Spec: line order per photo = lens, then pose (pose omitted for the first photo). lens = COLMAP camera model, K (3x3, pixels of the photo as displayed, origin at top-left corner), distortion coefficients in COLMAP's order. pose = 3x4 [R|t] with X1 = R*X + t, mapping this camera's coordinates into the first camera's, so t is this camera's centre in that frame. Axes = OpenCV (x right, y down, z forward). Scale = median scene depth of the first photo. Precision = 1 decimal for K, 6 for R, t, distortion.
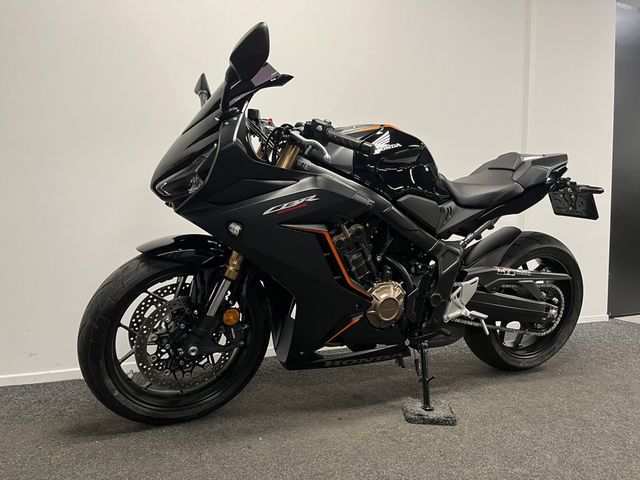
lens RADIAL K [[480.1, 0, 315.7], [0, 480.1, 240.6], [0, 0, 1]] dist [0.044519, -0.041234]
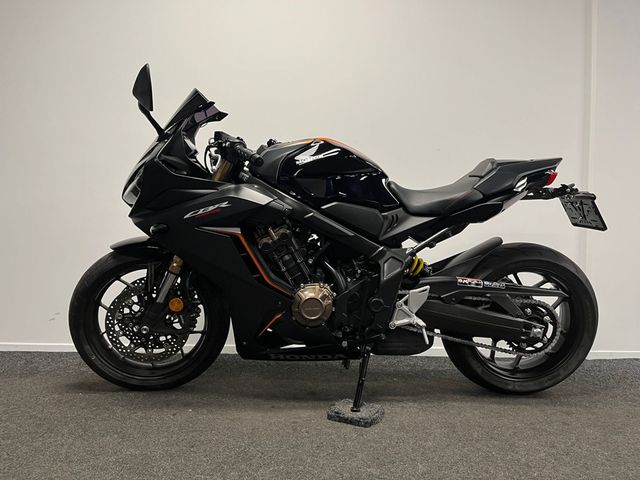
lens RADIAL K [[480.1, 0, 319.5], [0, 480.1, 239.3], [0, 0, 1]] dist [0.044519, -0.041234]
pose [[0.934498, 0.014167, -0.355686, 0.533726], [-0.030831, 0.998674, -0.041226, 0.031880], [0.354631, 0.049491, 0.933696, -0.001631]]
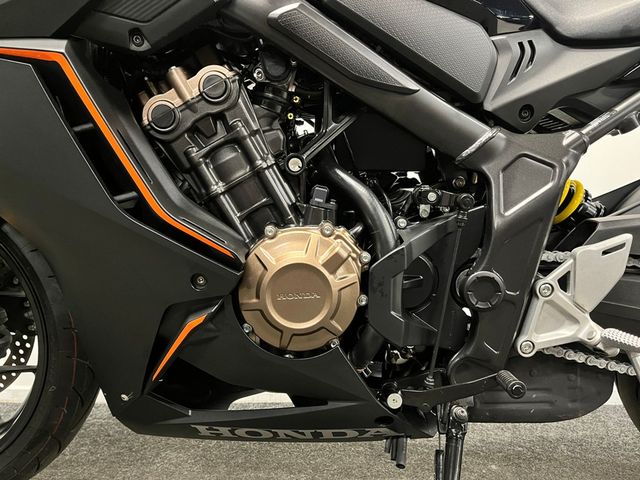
lens RADIAL K [[480.1, 0, 318.0], [0, 480.1, 249.3], [0, 0, 1]] dist [0.044519, -0.041234]
pose [[0.924986, -0.009539, -0.379882, 0.292648], [-0.019125, 0.997249, -0.071612, 0.130490], [0.379520, 0.073505, 0.922259, 0.661762]]
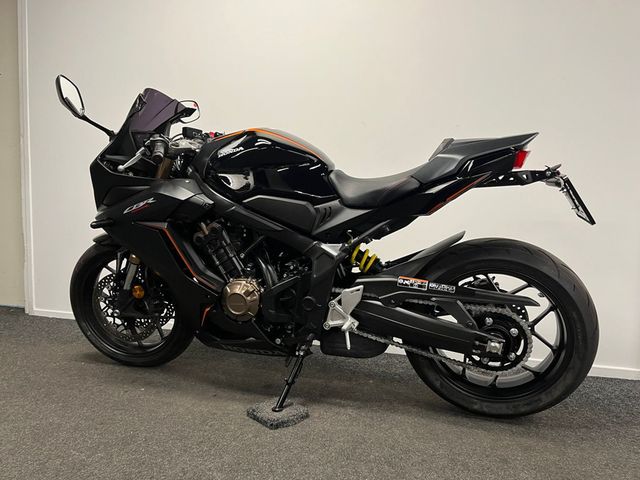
lens RADIAL K [[480.1, 0, 320.3], [0, 480.1, 240.3], [0, 0, 1]] dist [0.044519, -0.041234]
pose [[0.749962, 0.044379, -0.659991, 0.965900], [-0.040619, 0.998954, 0.021016, -0.026318], [0.660233, 0.011047, 0.750980, 0.313590]]
